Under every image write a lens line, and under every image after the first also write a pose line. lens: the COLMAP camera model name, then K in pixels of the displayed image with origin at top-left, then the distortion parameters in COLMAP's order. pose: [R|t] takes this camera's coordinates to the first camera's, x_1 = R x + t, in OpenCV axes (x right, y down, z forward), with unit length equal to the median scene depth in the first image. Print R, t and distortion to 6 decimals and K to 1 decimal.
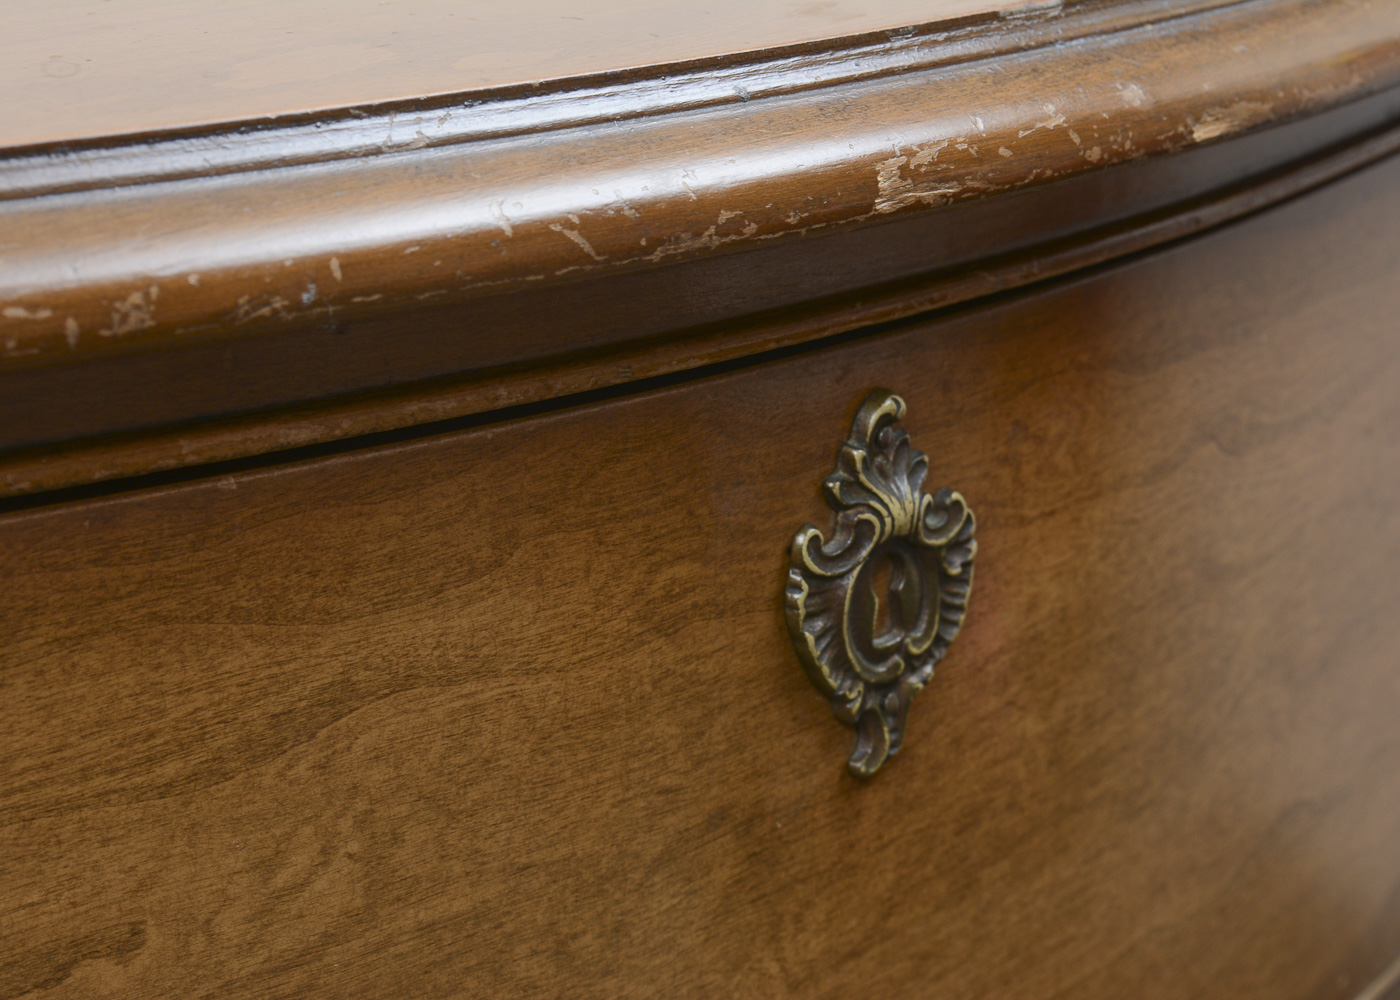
lens RADIAL K [[3368.8, 0, 700.0], [0, 3368.8, 500.0], [0, 0, 1]] dist [0.060049, 0.459145]
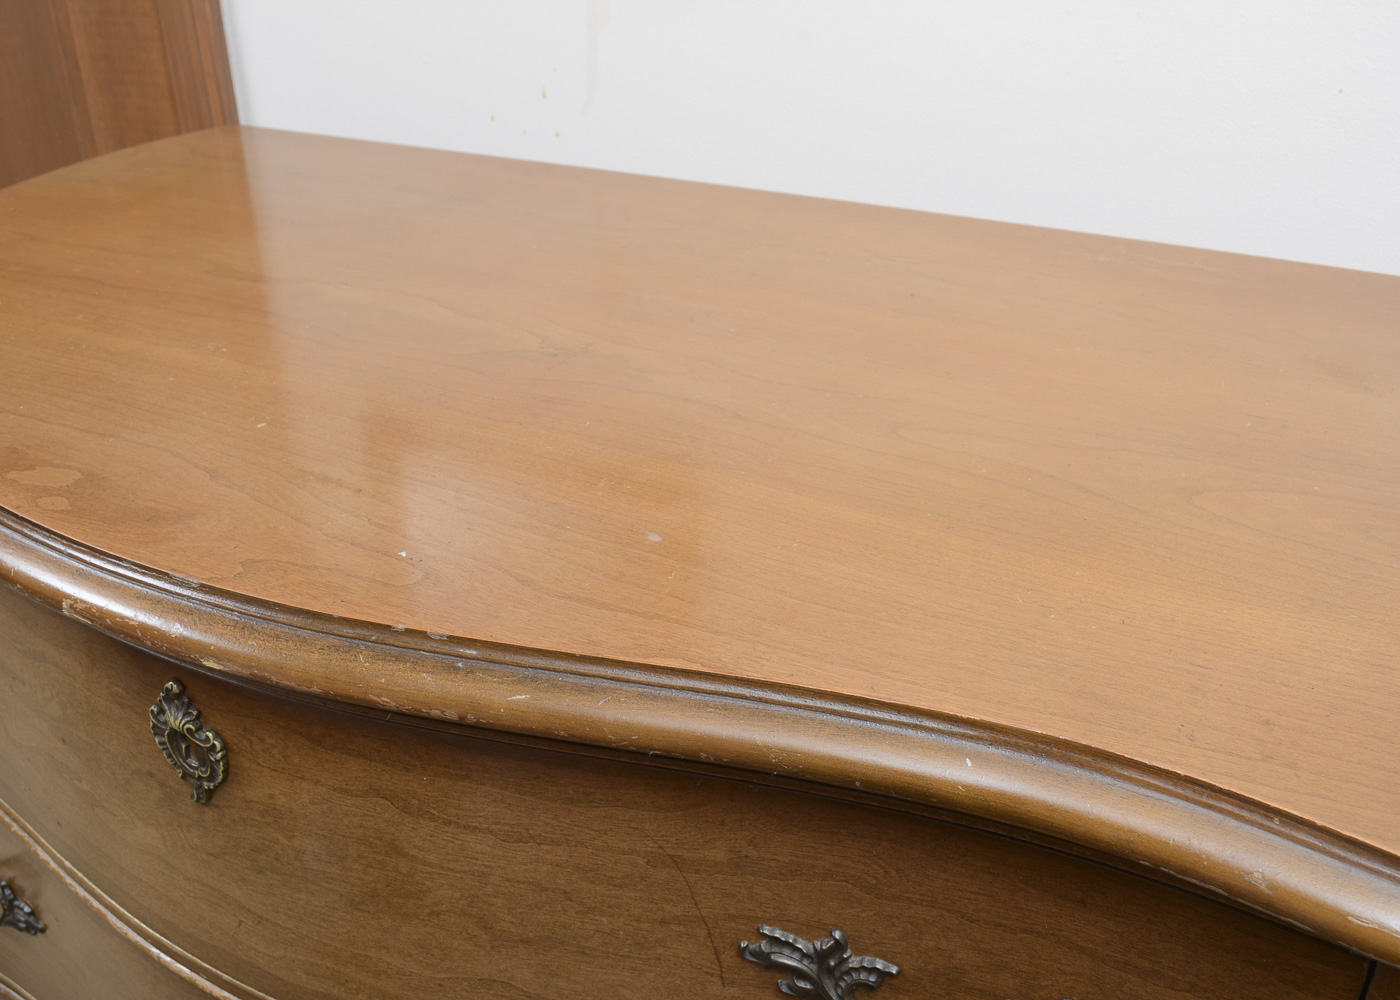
lens RADIAL K [[1365.2, 0, 657.7], [0, 1365.2, 519.0], [0, 0, 1]] dist [-0.023605, -0.019167]
pose [[0.283576, 0.451184, -0.846178, 1.024632], [-0.267685, 0.884569, 0.381946, -0.663874], [0.920831, 0.118198, 0.371618, 0.978210]]
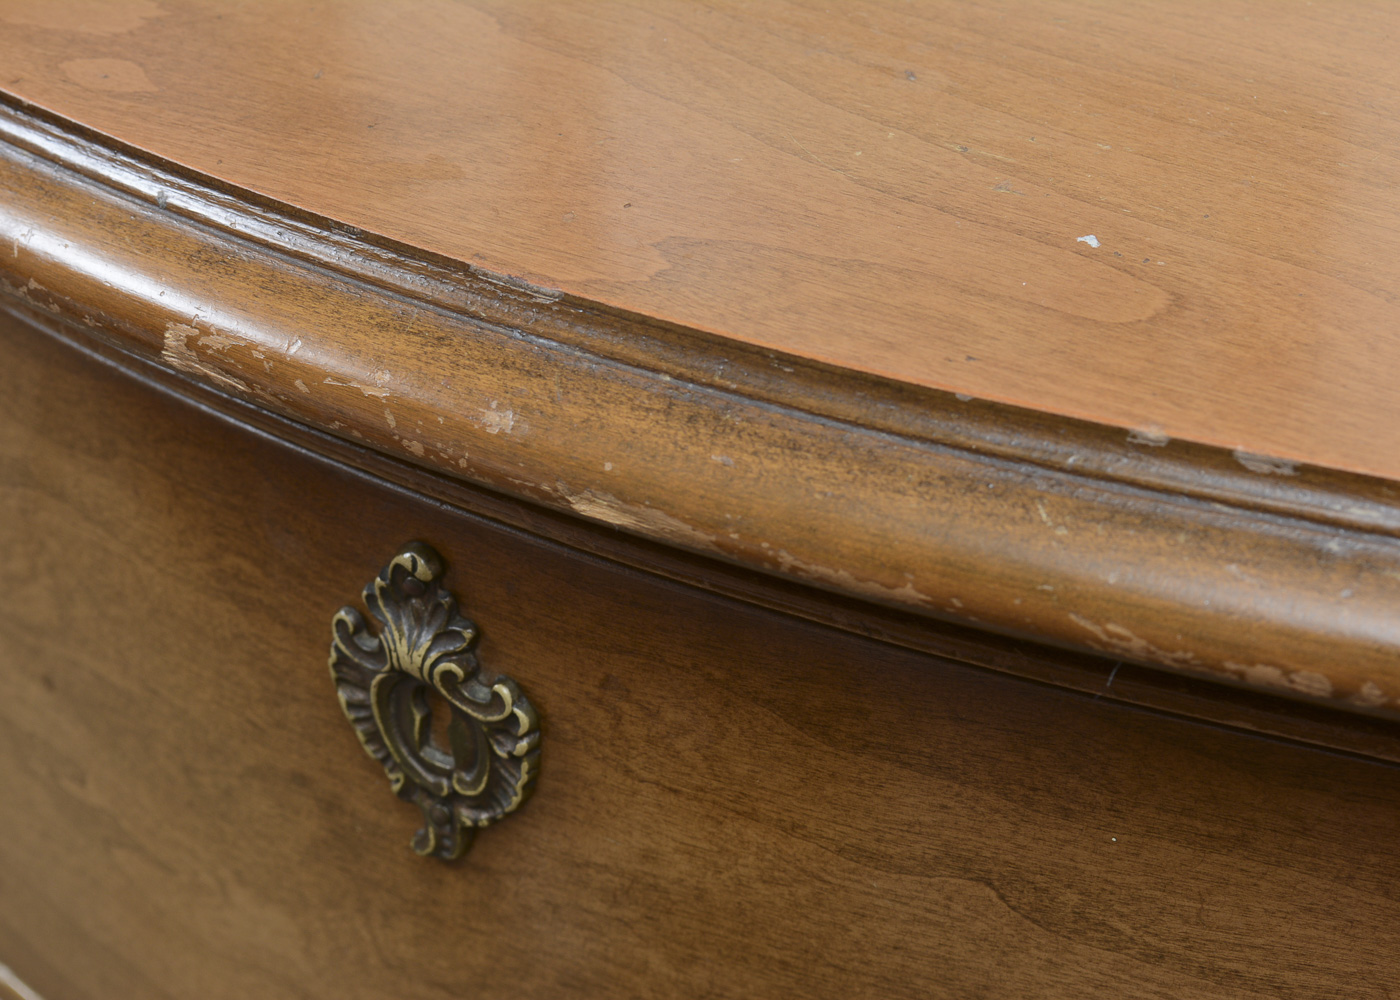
lens RADIAL K [[2874.7, 0, 700.0], [0, 2874.7, 500.0], [0, 0, 1]] dist [0.088974, -0.233379]
pose [[0.203667, 0.536303, -0.819084, 0.793470], [-0.277557, 0.833924, 0.477004, -0.493034], [0.938873, 0.130192, 0.318698, 0.838105]]
